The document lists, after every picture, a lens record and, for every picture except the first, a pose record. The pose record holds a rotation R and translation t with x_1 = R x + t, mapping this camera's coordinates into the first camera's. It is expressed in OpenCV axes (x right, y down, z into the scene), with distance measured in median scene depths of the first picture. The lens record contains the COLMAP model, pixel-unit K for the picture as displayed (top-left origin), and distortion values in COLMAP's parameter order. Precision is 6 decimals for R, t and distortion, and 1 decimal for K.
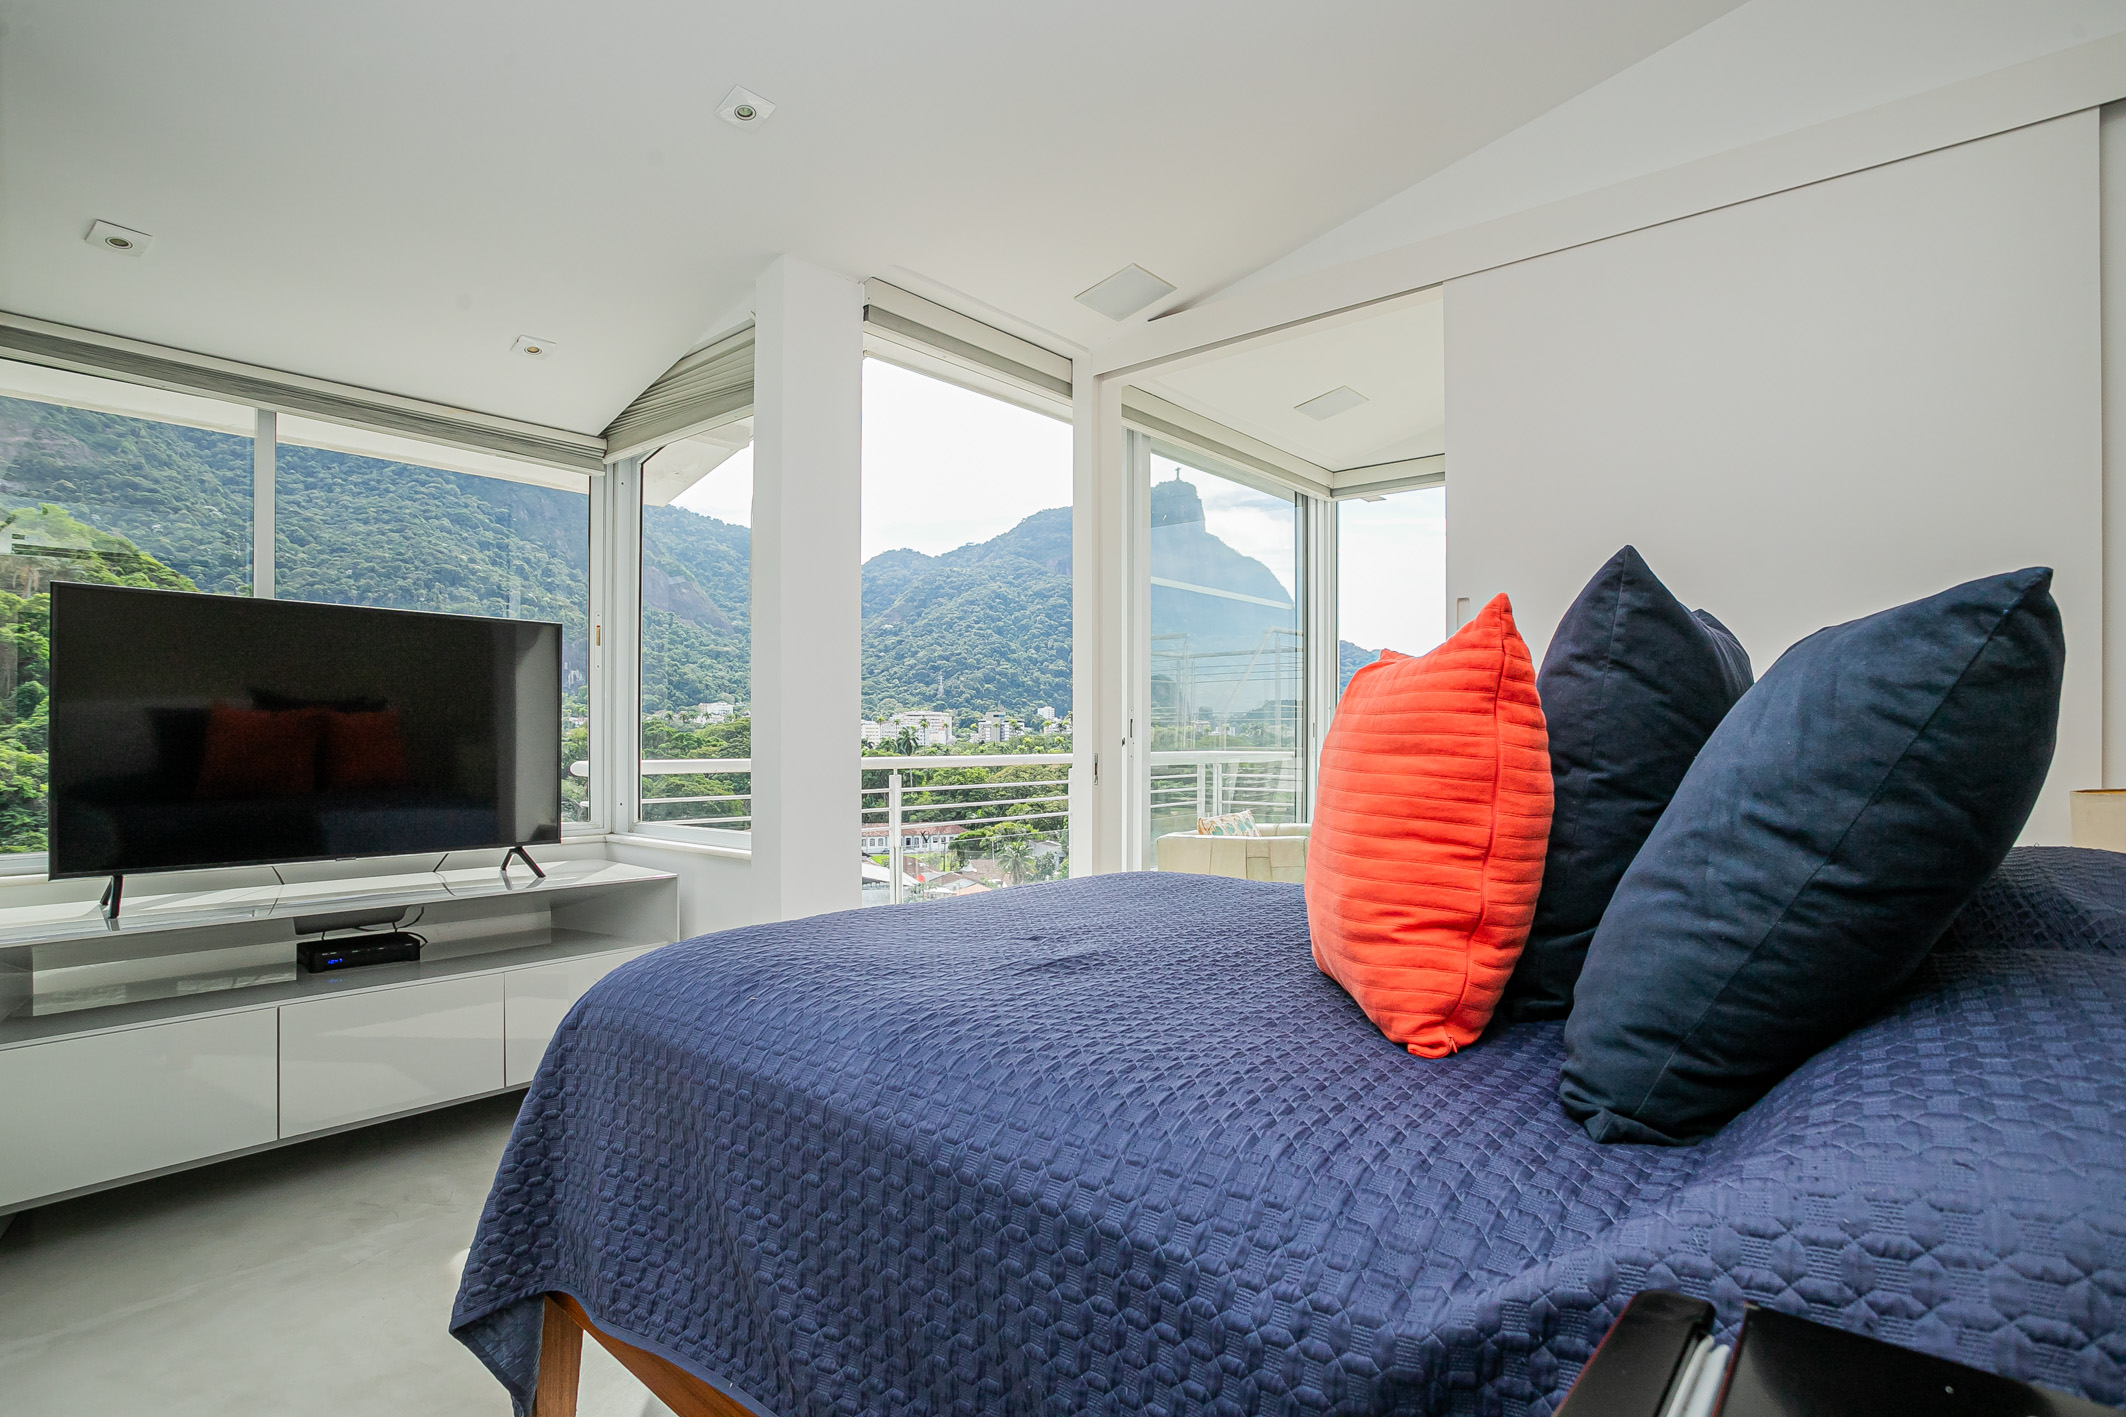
lens RADIAL K [[1056.9, 0, 1056.2], [0, 1056.9, 698.5], [0, 0, 1]] dist [-0.079548, 0.037821]
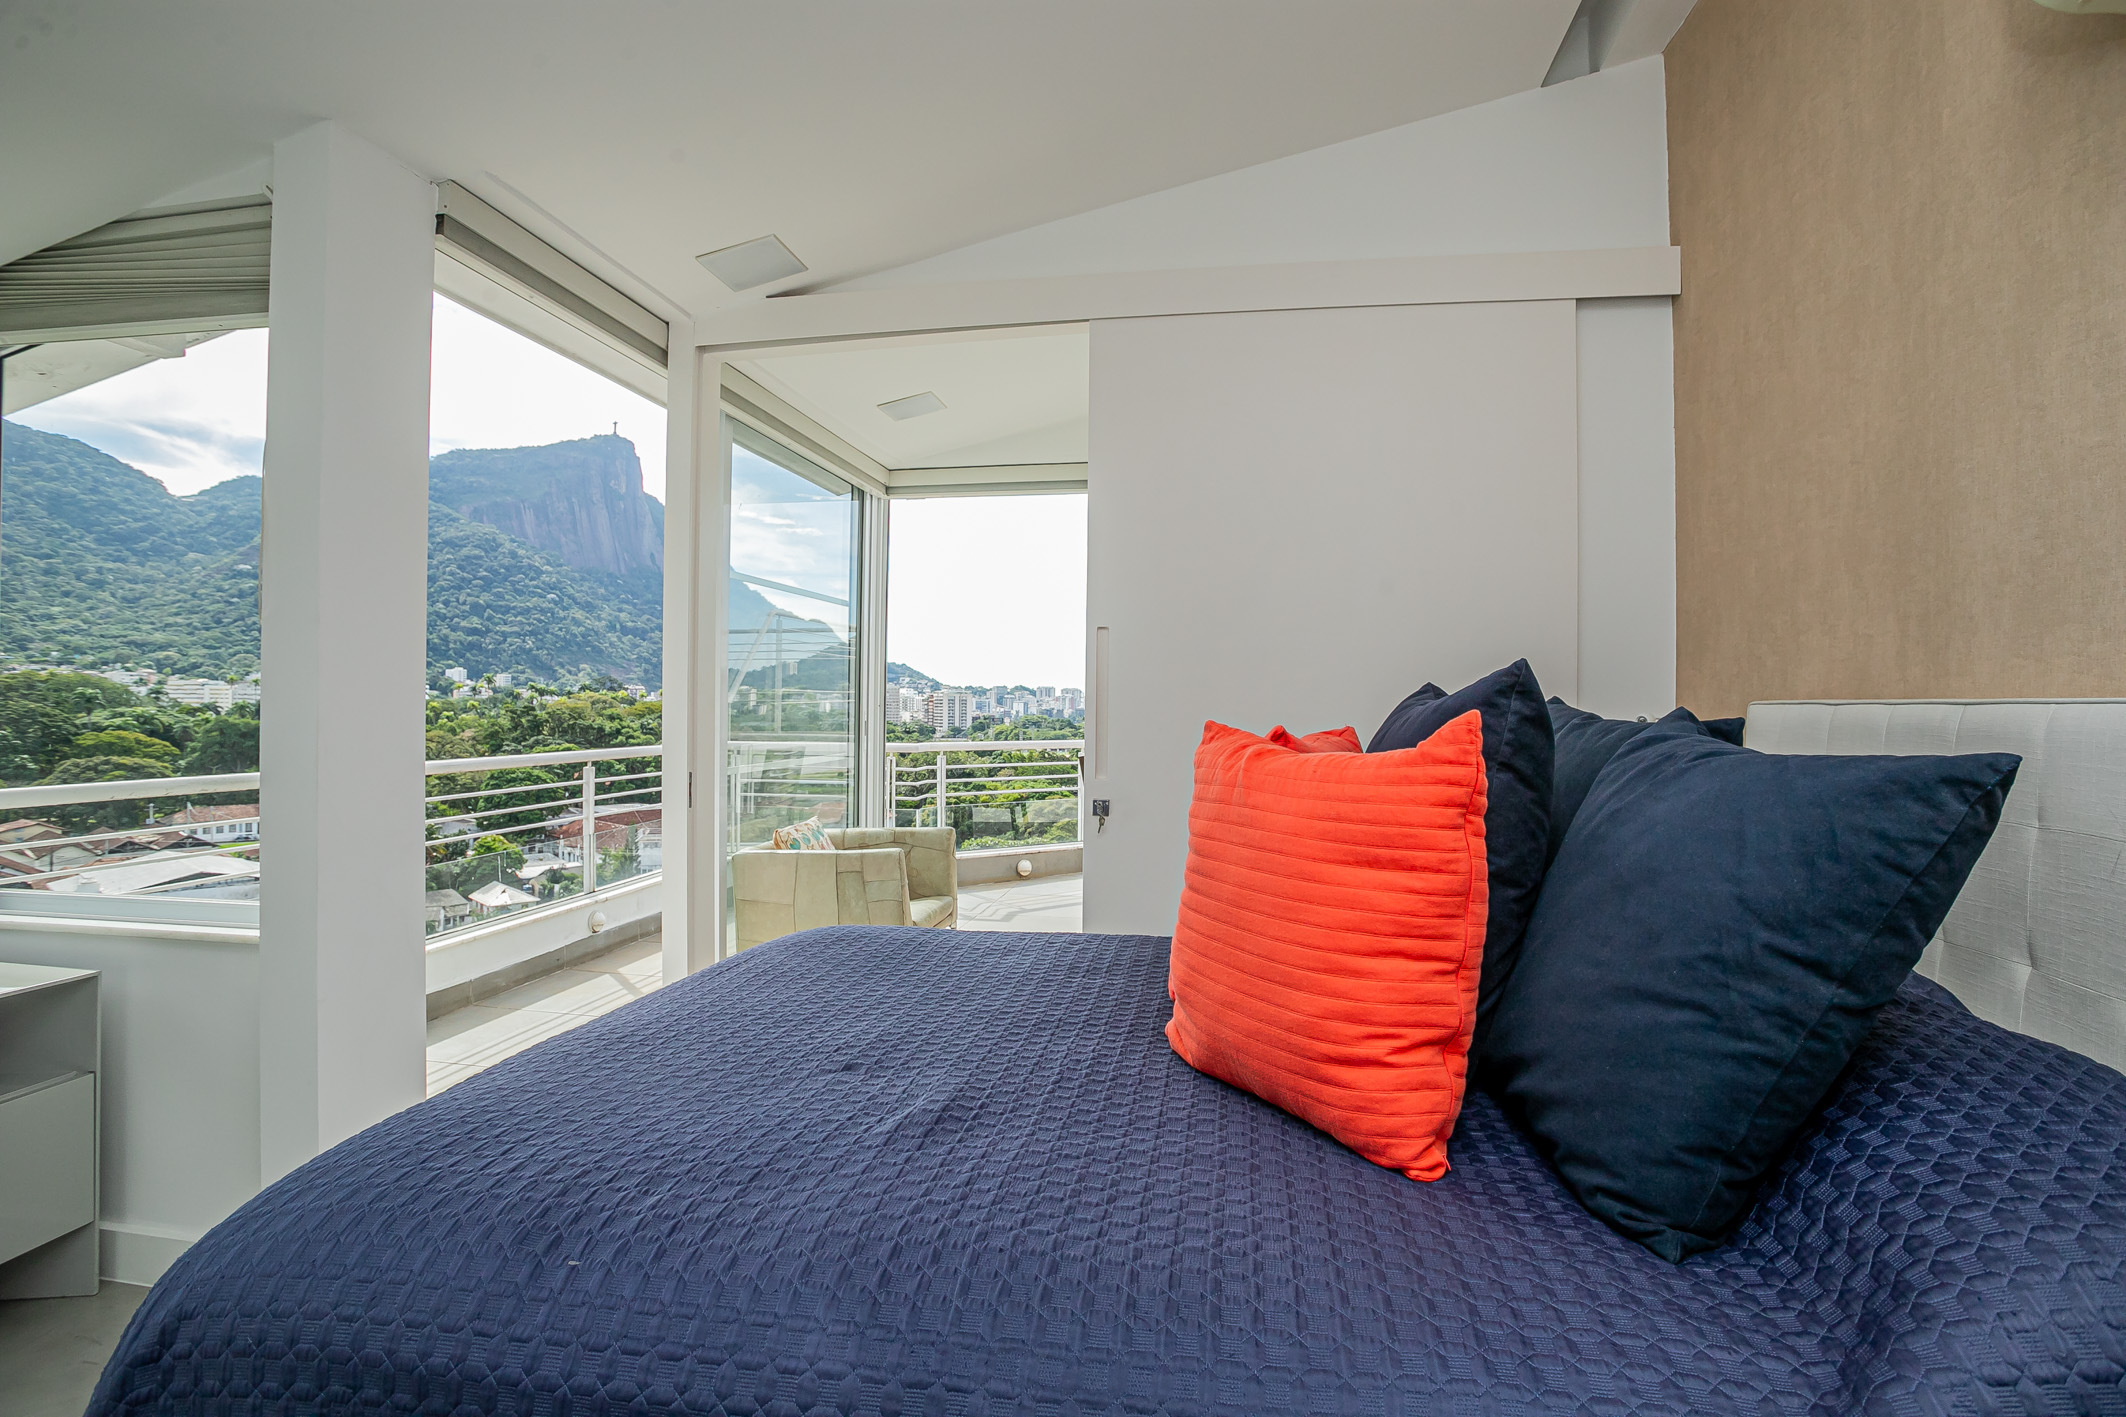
lens RADIAL K [[1029.3, 0, 1059.7], [0, 1029.3, 683.2], [0, 0, 1]] dist [-0.073803, 0.029480]
pose [[0.861706, 0.015616, 0.507167, -0.411363], [-0.024117, 0.999657, 0.010195, -0.122927], [-0.506834, -0.021016, 0.861788, 0.332915]]
